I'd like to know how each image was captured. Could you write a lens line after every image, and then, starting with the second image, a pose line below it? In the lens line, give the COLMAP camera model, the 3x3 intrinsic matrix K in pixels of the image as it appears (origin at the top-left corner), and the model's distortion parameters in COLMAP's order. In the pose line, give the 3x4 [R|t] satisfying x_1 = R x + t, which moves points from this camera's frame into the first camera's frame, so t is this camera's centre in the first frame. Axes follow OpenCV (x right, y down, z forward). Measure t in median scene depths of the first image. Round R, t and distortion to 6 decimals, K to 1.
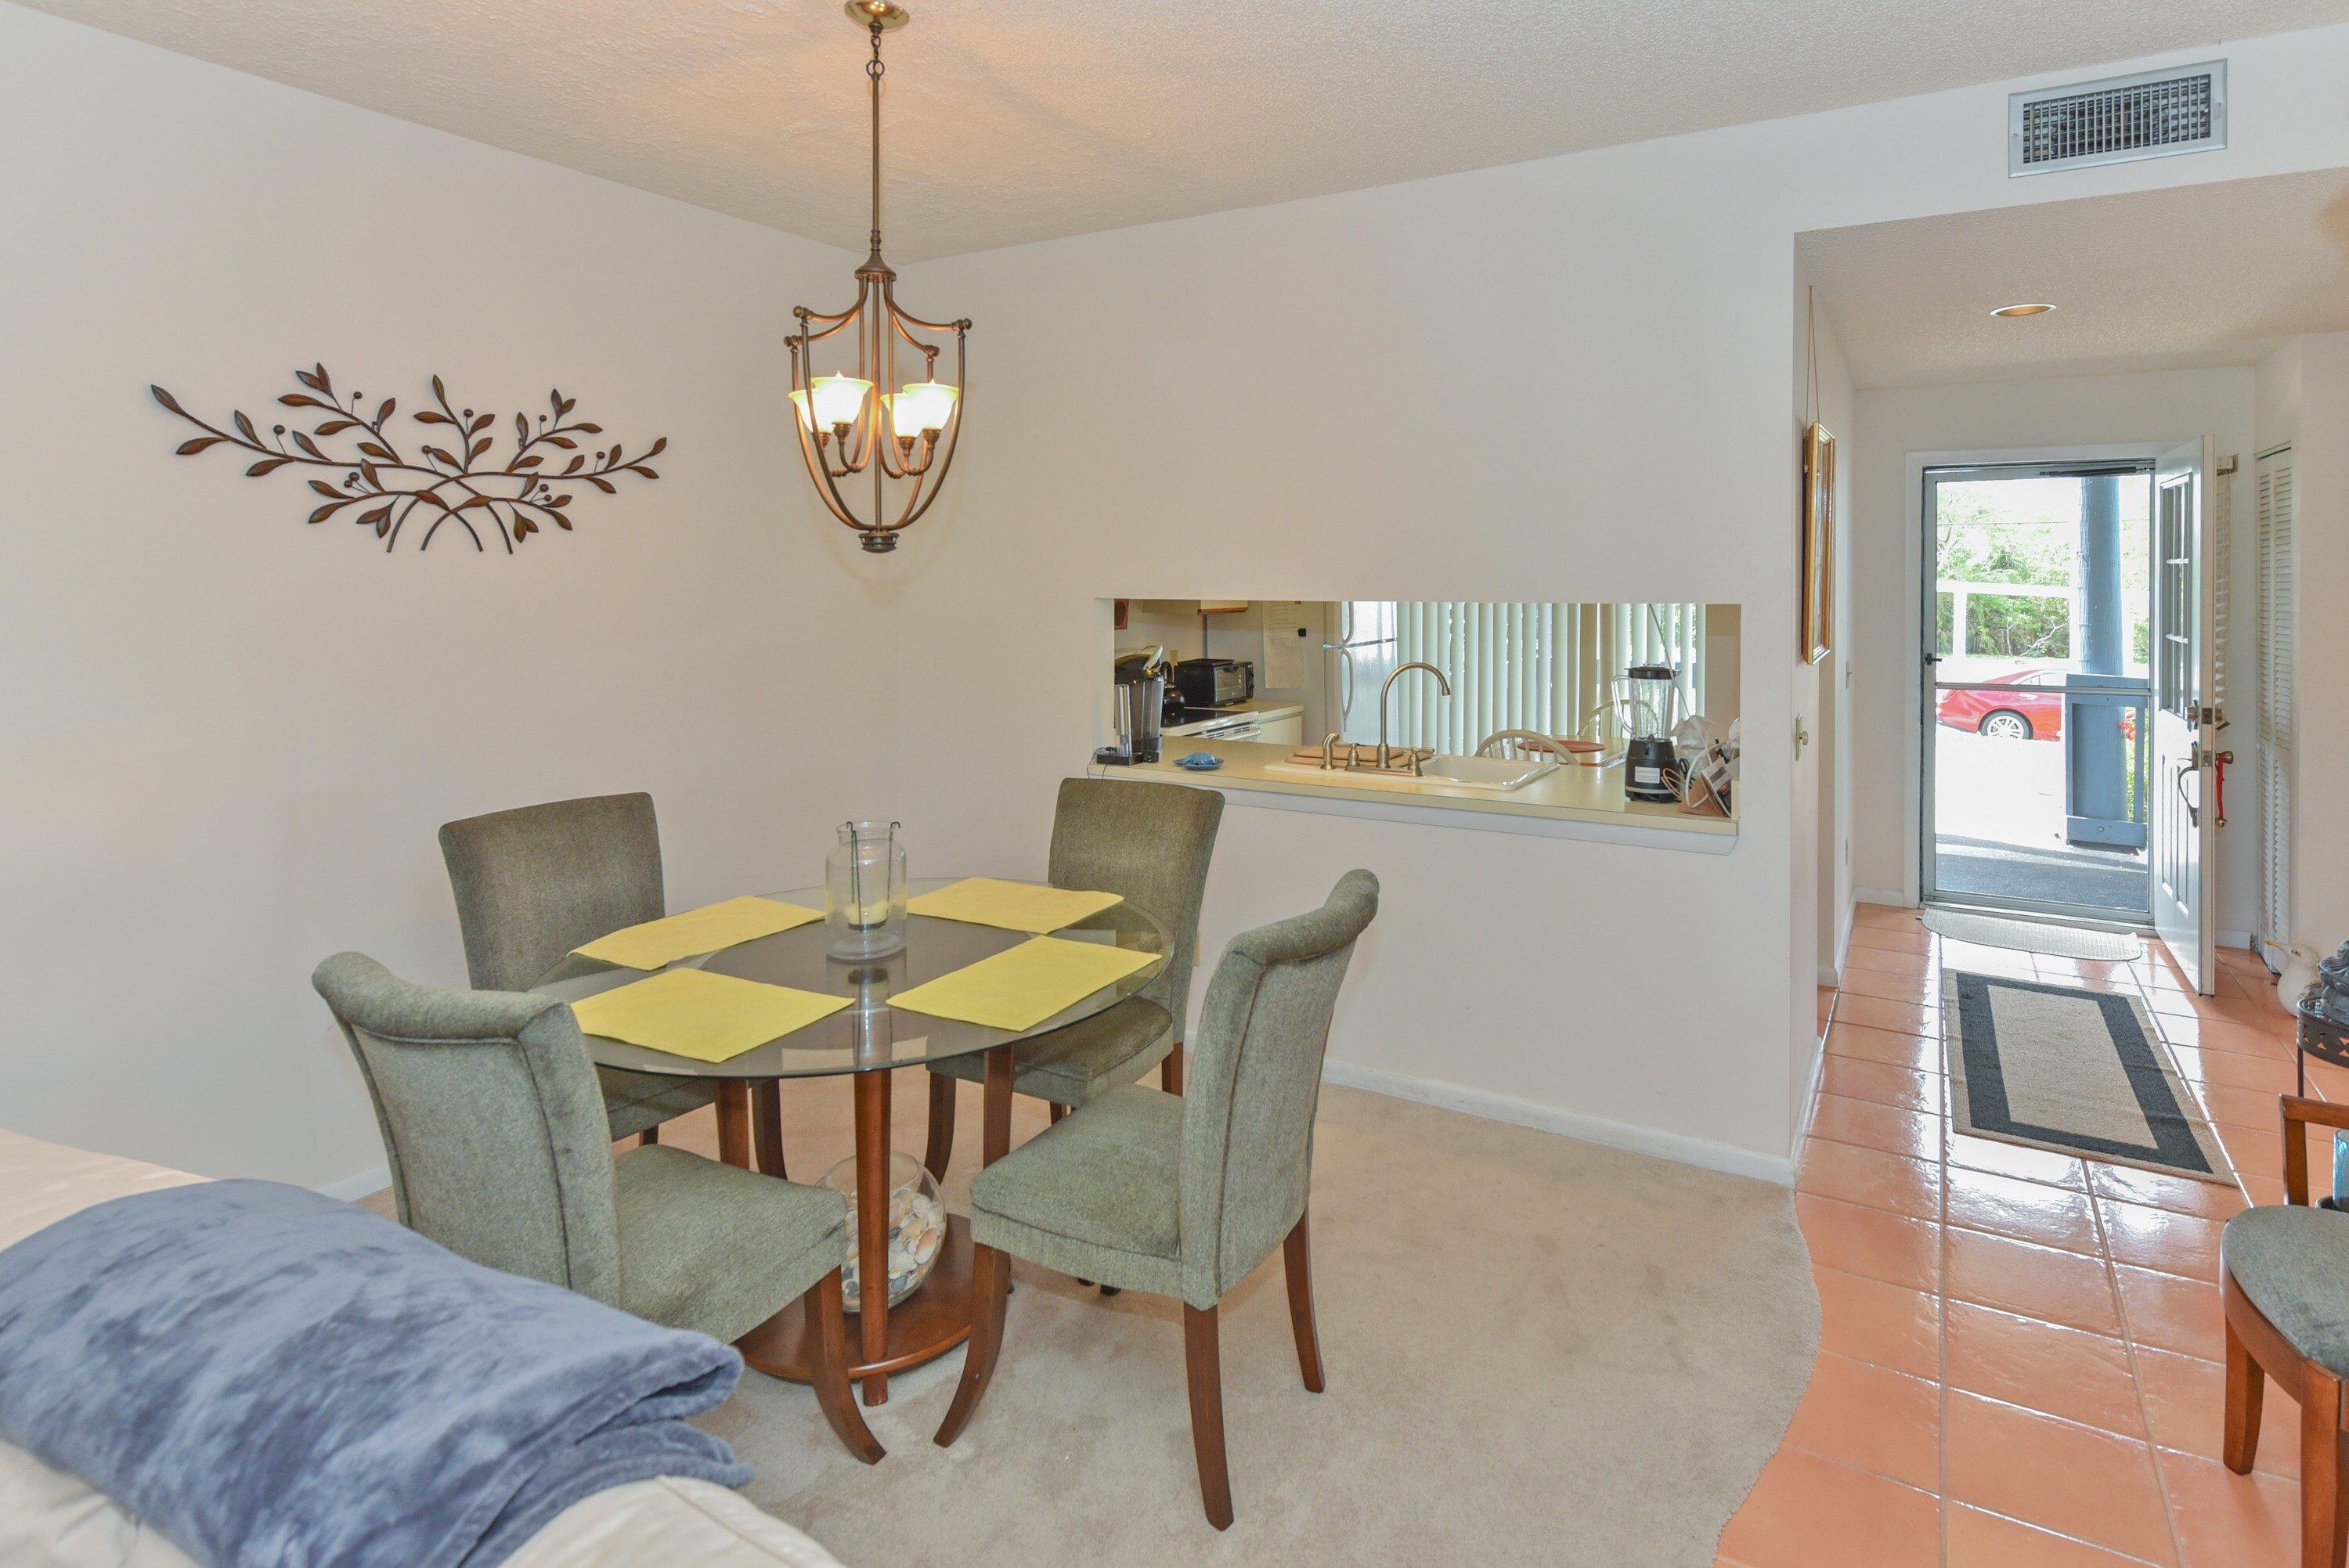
lens RADIAL K [[1219.1, 0, 1228.4], [0, 1219.1, 583.5], [0, 0, 1]] dist [0.000520, -0.000463]
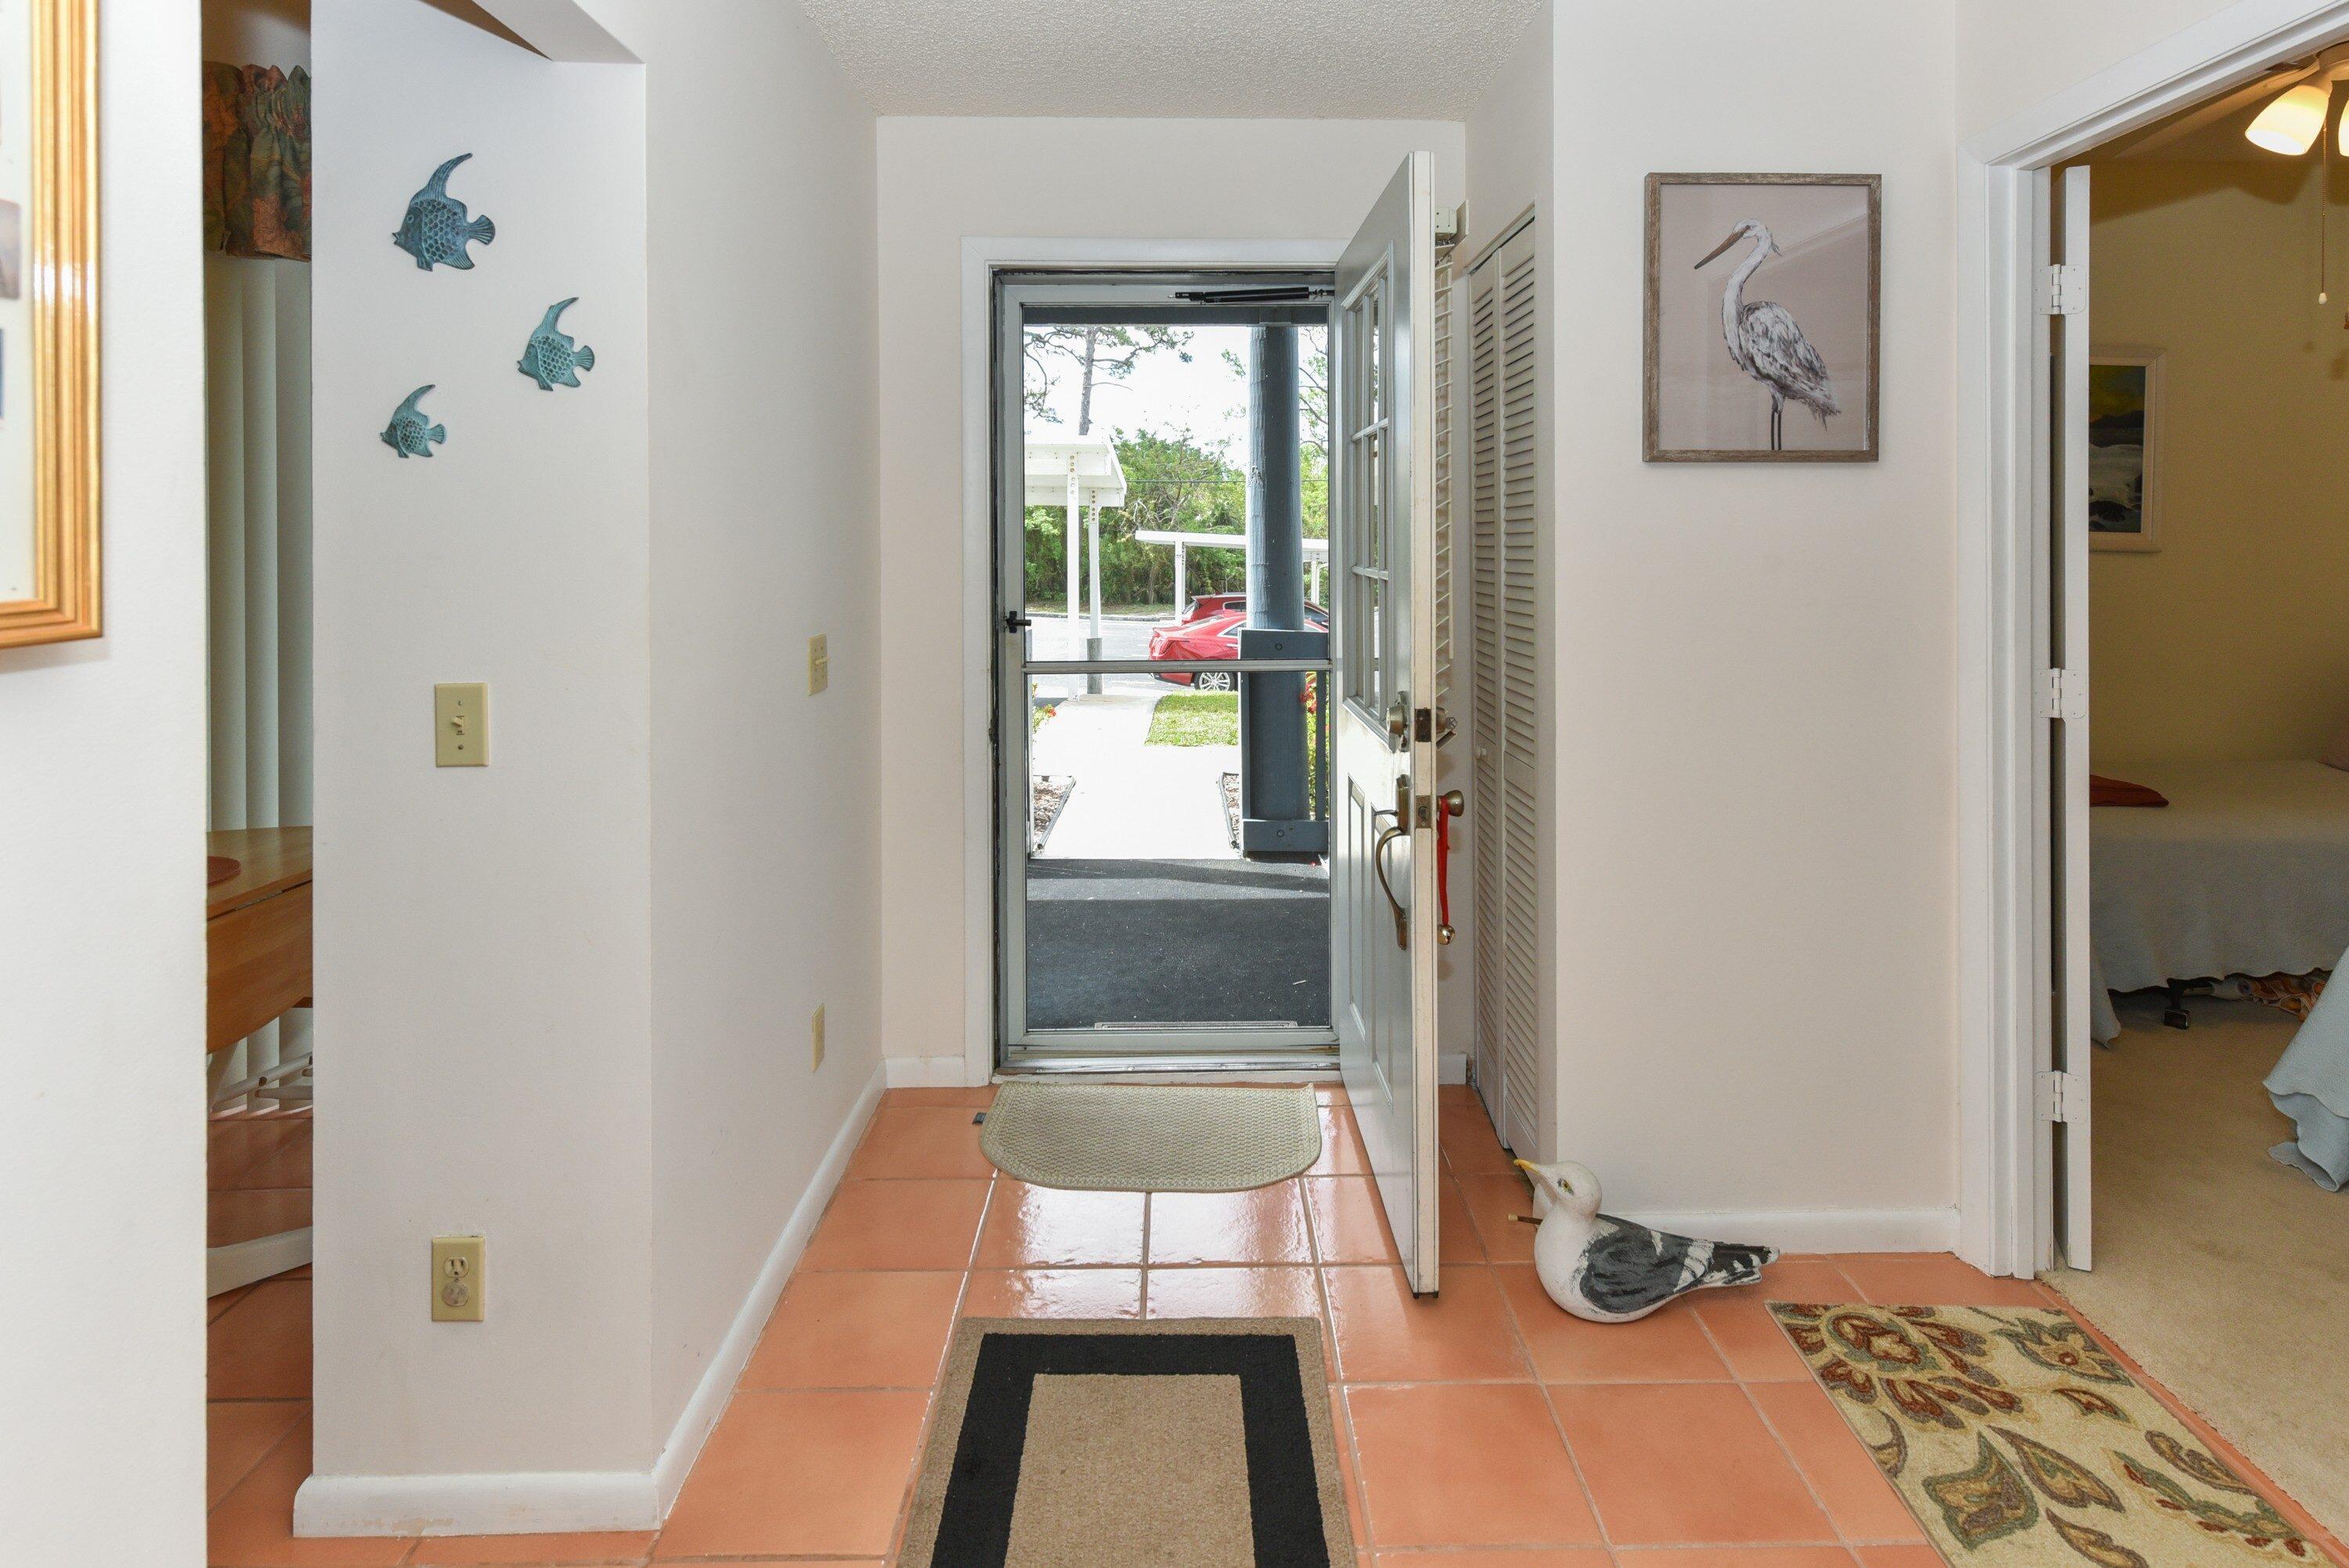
lens RADIAL K [[1225.9, 0, 1179.9], [0, 1225.9, 544.8], [0, 0, 1]] dist [0.003247, -0.001732]
pose [[0.865726, -0.006545, 0.500475, 0.284714], [0.007095, 0.999975, 0.000803, 0.020925], [-0.500467, 0.002856, 0.865751, 0.375447]]
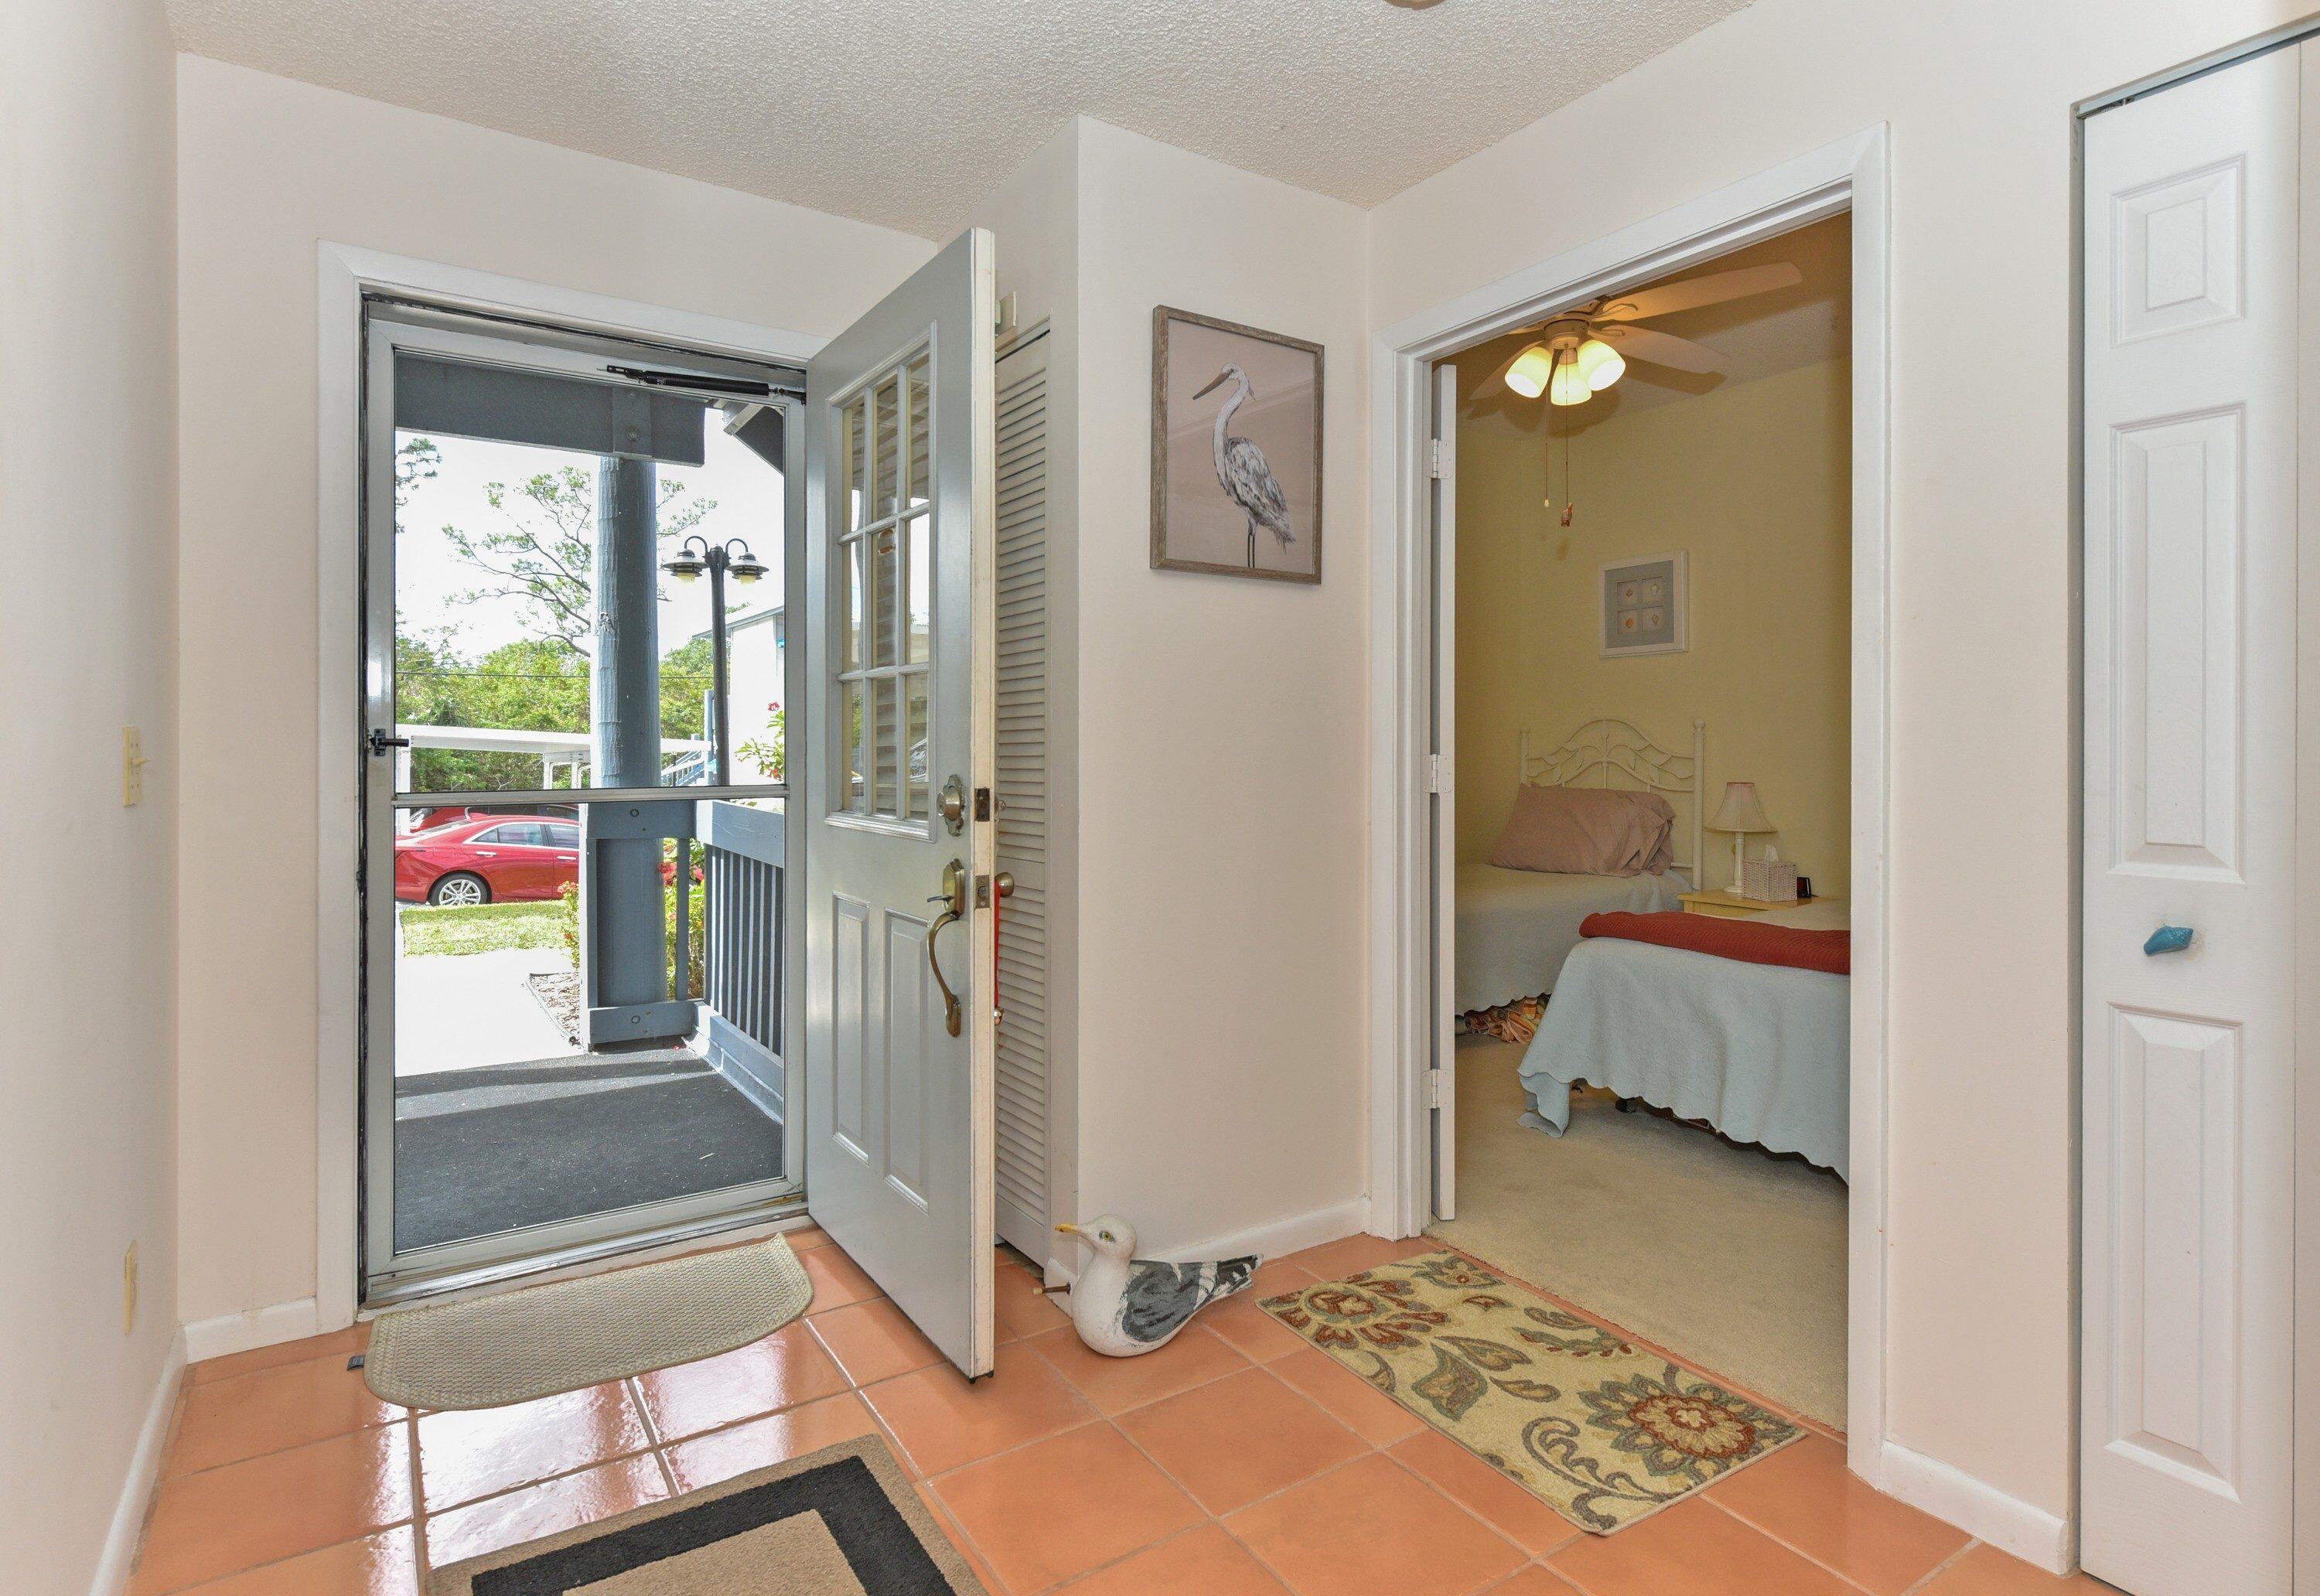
lens RADIAL K [[1219.7, 0, 1162.1], [0, 1219.7, 754.5], [0, 0, 1]] dist [0.002363, -0.000513]
pose [[0.451944, 0.000792, 0.892046, 0.240776], [-0.000254, 1.000000, -0.000759, 0.053687], [-0.892046, 0.000116, 0.451944, 0.432244]]
